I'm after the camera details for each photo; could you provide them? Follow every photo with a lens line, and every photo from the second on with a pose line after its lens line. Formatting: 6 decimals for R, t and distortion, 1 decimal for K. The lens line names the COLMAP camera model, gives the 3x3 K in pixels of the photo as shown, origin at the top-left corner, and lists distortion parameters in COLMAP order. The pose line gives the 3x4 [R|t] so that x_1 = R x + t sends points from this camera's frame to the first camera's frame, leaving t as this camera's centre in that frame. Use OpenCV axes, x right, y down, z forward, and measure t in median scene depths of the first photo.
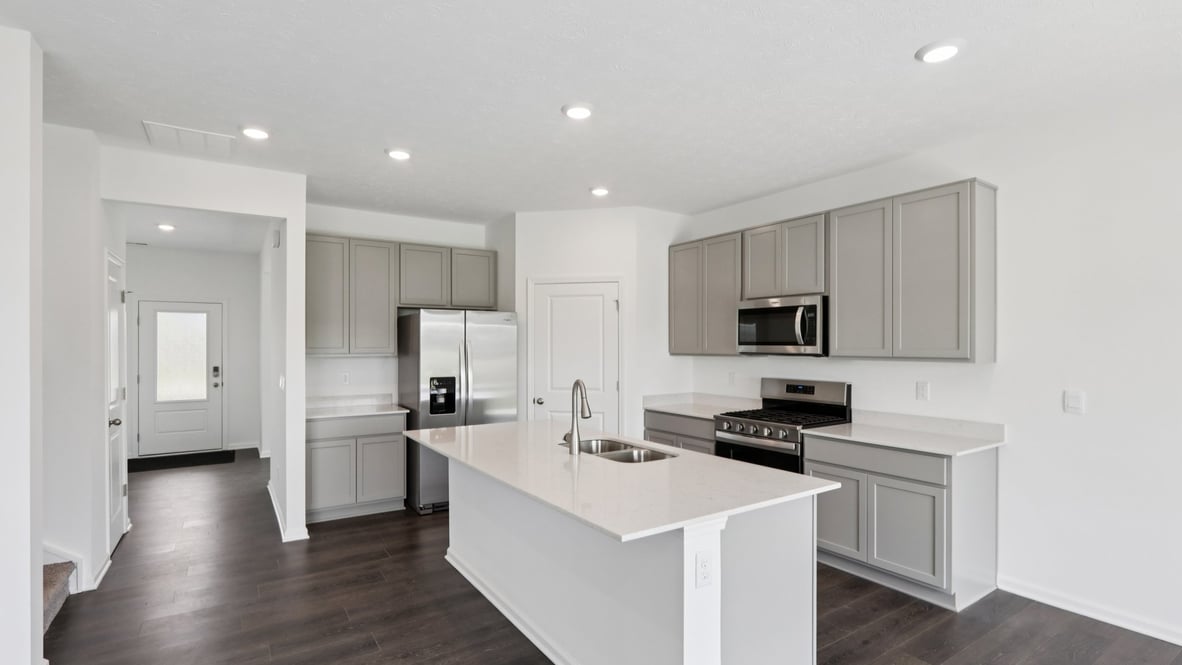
lens RADIAL K [[570.1, 0, 596.1], [0, 570.1, 335.2], [0, 0, 1]] dist [-0.003610, 0.000603]
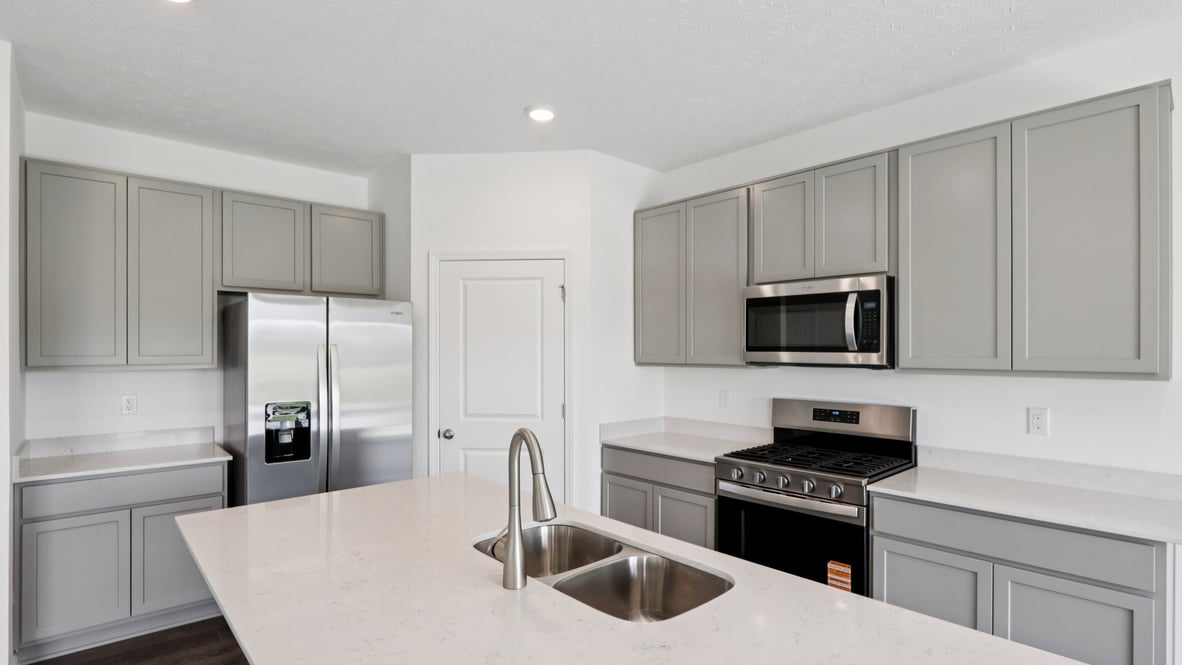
lens RADIAL K [[582.5, 0, 589.5], [0, 582.5, 343.0], [0, 0, 1]] dist [-0.012802, 0.001083]
pose [[0.991470, 0.001464, 0.130324, -0.024812], [-0.002182, 0.999983, 0.005363, 0.004081], [-0.130314, -0.005601, 0.991457, 0.331155]]
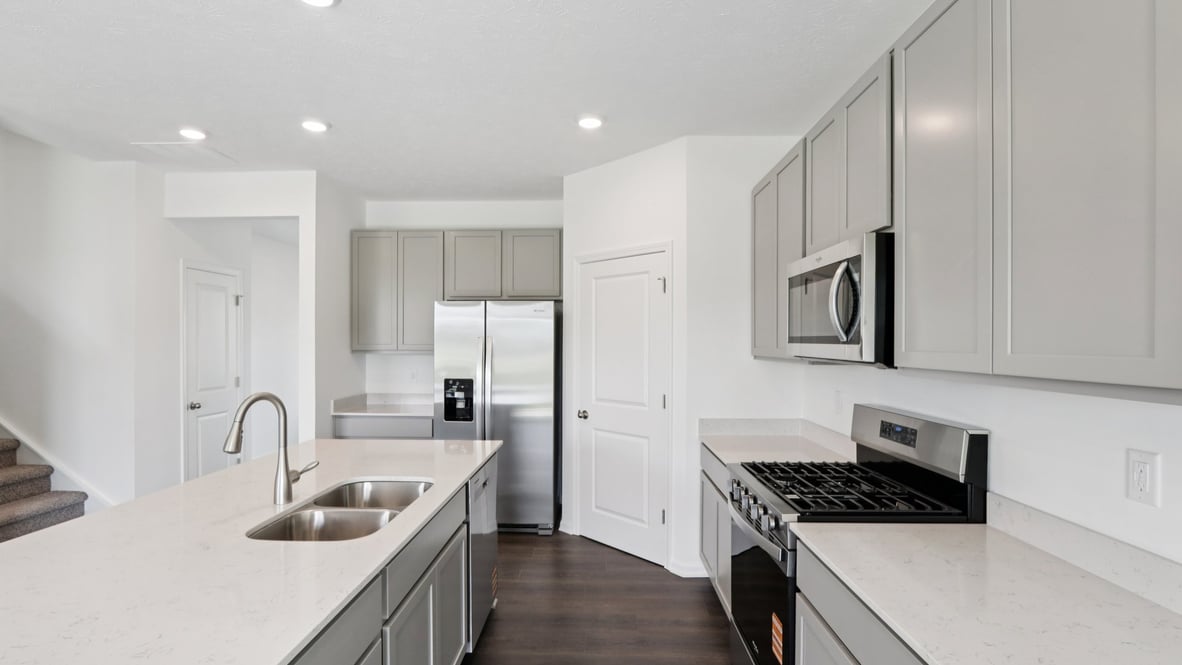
lens RADIAL K [[570.1, 0, 592.8], [0, 570.1, 336.6], [0, 0, 1]] dist [-0.003610, 0.000603]
pose [[0.803918, -0.003195, -0.594731, 0.418564], [0.004616, 0.999989, 0.000867, 0.009857], [0.594722, -0.003442, 0.803924, 0.431617]]
